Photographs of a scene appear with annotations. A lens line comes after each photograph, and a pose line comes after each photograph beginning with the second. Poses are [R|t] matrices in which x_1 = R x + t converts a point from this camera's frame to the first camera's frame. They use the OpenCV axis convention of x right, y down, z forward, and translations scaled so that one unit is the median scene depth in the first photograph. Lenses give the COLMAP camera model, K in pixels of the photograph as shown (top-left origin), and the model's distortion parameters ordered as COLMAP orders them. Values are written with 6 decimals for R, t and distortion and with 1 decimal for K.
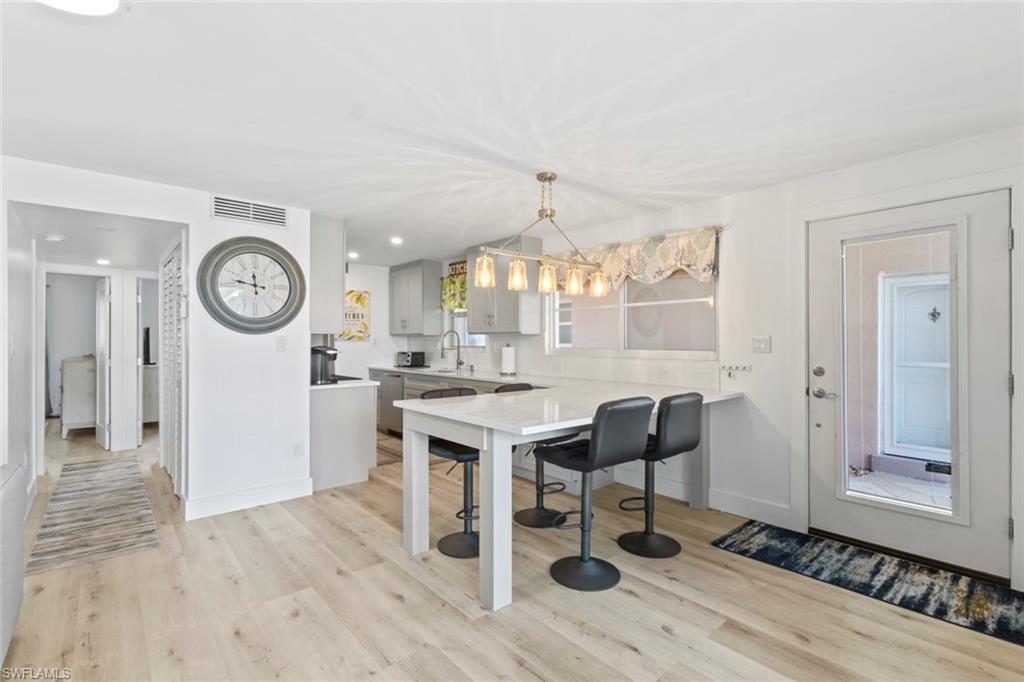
lens RADIAL K [[467.7, 0, 511.3], [0, 467.7, 341.5], [0, 0, 1]] dist [-0.000223, 0.000341]
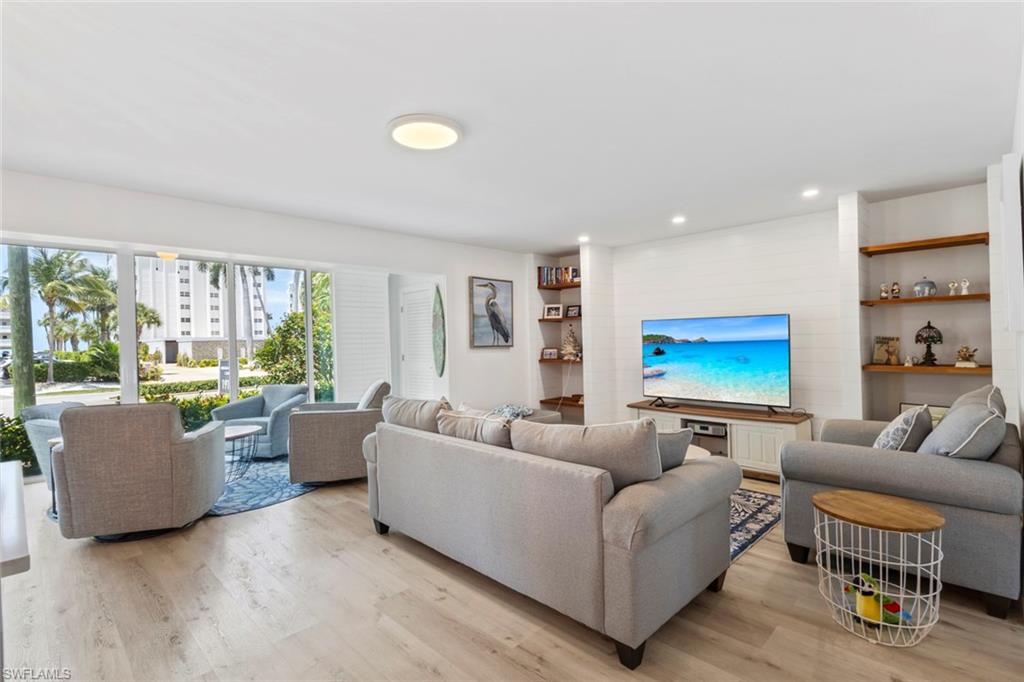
lens RADIAL K [[486.5, 0, 511.4], [0, 486.5, 339.9], [0, 0, 1]] dist [-0.001634, -0.000714]
pose [[-0.996499, 0.022677, -0.080467, -0.499154], [0.022869, 0.999737, -0.001472, -0.006284], [0.080413, -0.003307, -0.996756, 1.229042]]
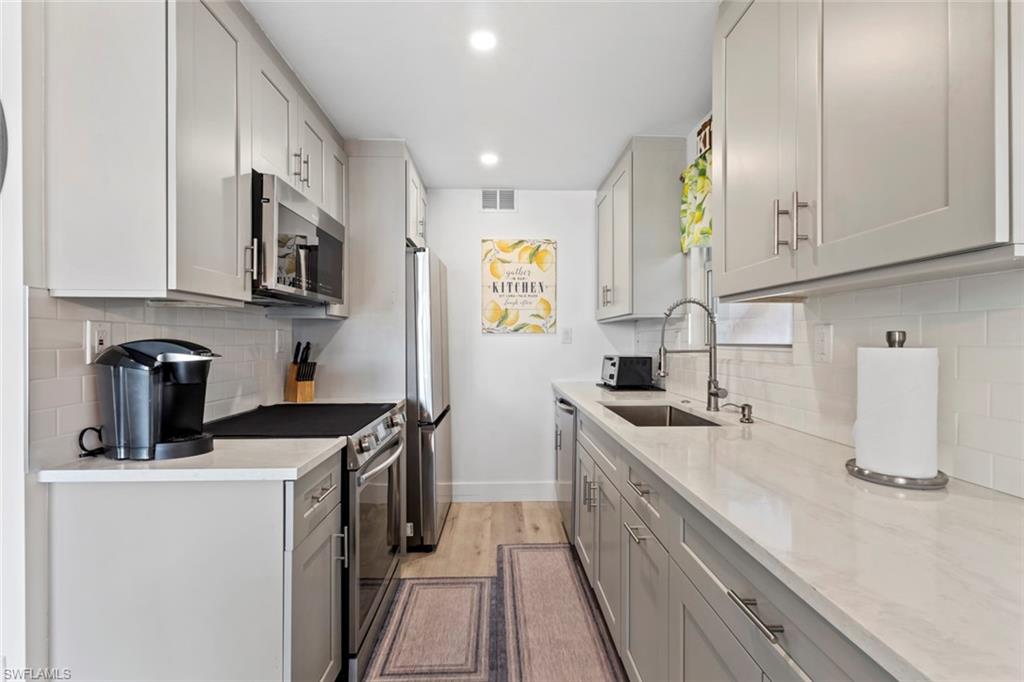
lens RADIAL K [[471.7, 0, 512.0], [0, 471.7, 341.0], [0, 0, 1]] dist [0.003017, 0.000357]
pose [[0.777257, 0.001014, -0.629182, -0.011553], [-0.000760, 0.999999, 0.000673, 0.014952], [0.629183, -0.000045, 0.777257, 1.205466]]
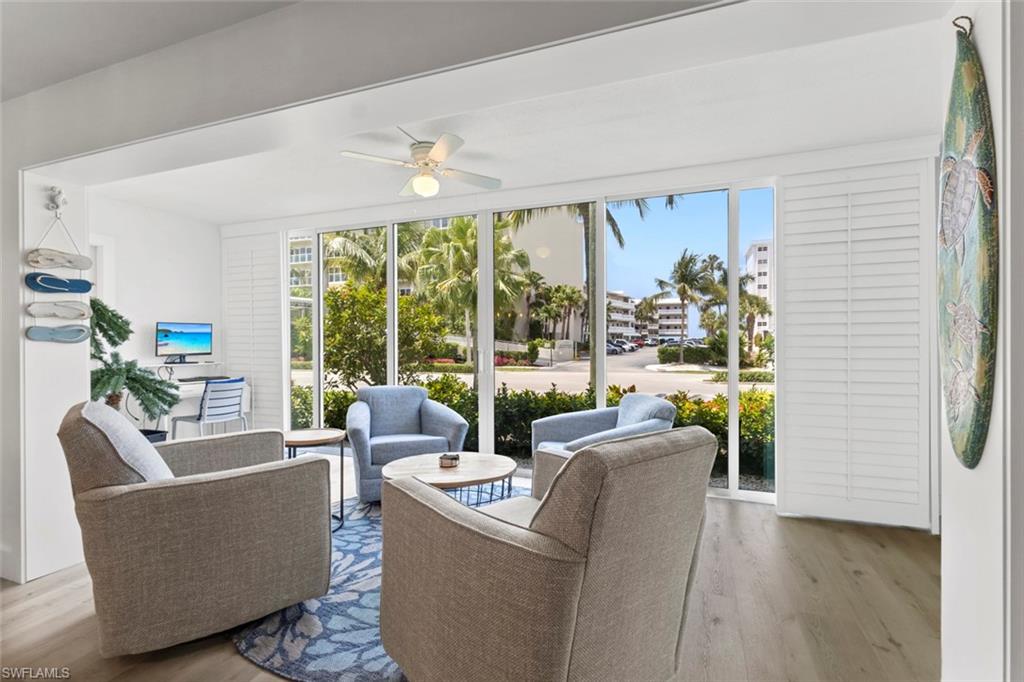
lens RADIAL K [[467.7, 0, 511.3], [0, 467.7, 341.5], [0, 0, 1]] dist [-0.000223, 0.000341]
pose [[-0.461612, -0.005520, 0.887065, -0.531971], [-0.000786, 0.999983, 0.005814, 0.022498], [-0.887081, 0.001986, -0.461609, -0.023611]]
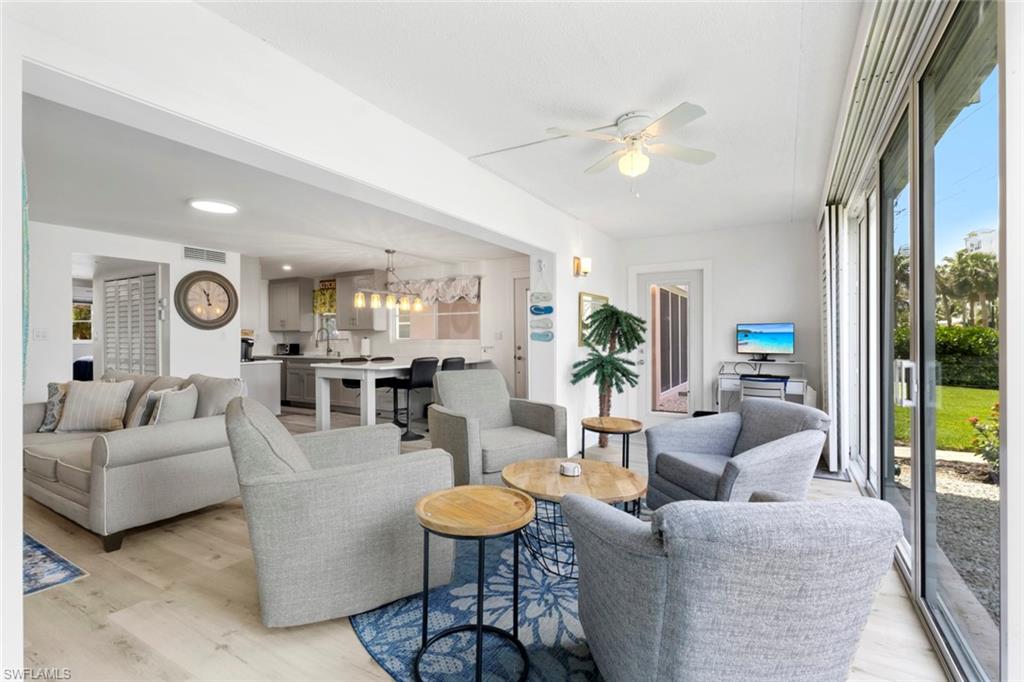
lens RADIAL K [[468.6, 0, 507.3], [0, 468.6, 341.5], [0, 0, 1]] dist [0.000321, -0.000620]
pose [[0.950026, -0.004124, 0.312144, -0.073946], [0.002715, 0.999984, 0.004947, 0.023316], [-0.312159, -0.003852, 0.950022, -1.037823]]
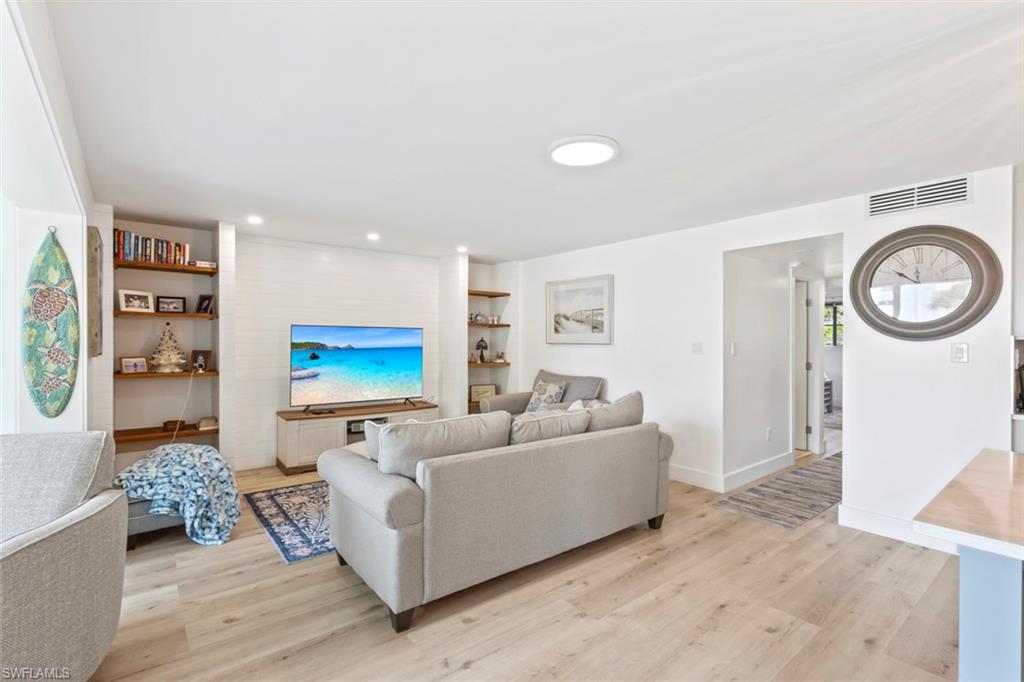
lens RADIAL K [[468.6, 0, 507.3], [0, 468.6, 341.5], [0, 0, 1]] dist [0.000321, -0.000620]
pose [[-0.039792, 0.003842, -0.999201, 0.380039], [-0.002123, 0.999990, 0.003930, -0.019418], [0.999206, 0.002277, -0.039784, 0.337321]]
